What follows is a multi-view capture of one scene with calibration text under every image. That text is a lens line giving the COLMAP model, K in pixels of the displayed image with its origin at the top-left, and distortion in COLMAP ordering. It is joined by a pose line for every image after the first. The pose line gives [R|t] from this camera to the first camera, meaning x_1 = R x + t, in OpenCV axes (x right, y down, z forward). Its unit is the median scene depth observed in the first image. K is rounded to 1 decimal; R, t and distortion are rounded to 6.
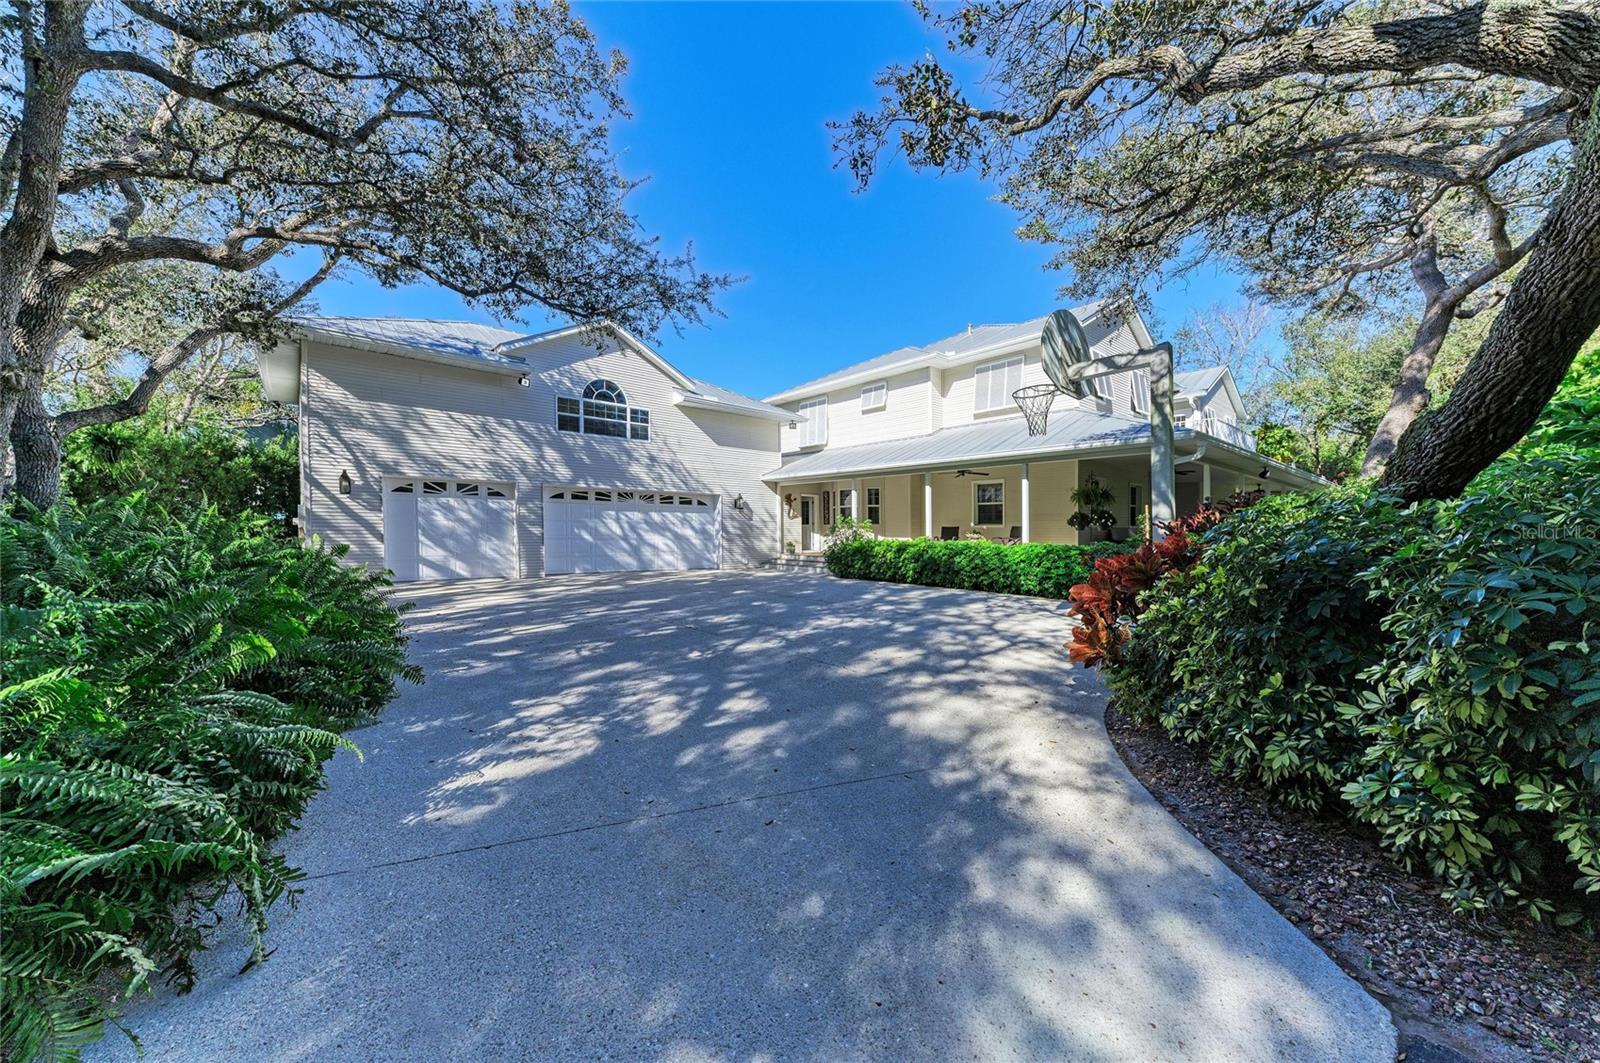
lens RADIAL K [[559.6, 0, 806.1], [0, 559.6, 540.0], [0, 0, 1]] dist [0.003118, 0.000046]
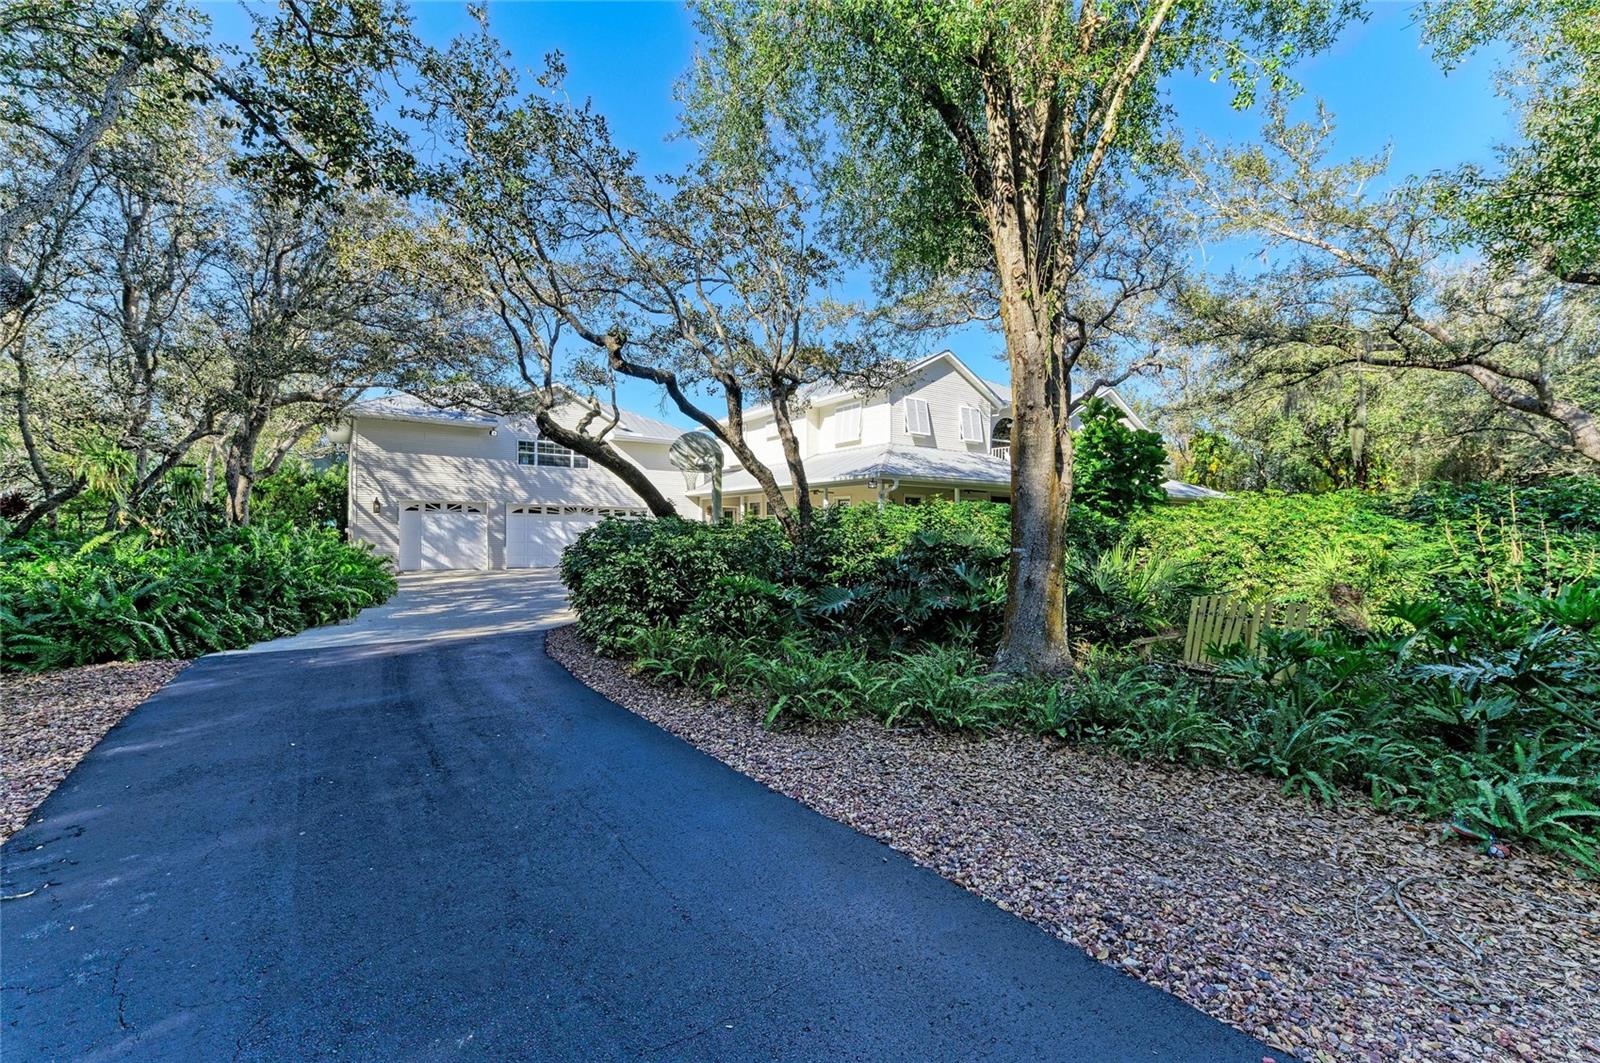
lens RADIAL K [[648.8, 0, 795.7], [0, 648.8, 523.1], [0, 0, 1]] dist [0.014527, -0.003267]
pose [[0.992086, -0.002518, -0.125536, 0.473748], [-0.002033, 0.999346, -0.036110, 0.008088], [0.125545, 0.036079, 0.991432, -0.546463]]
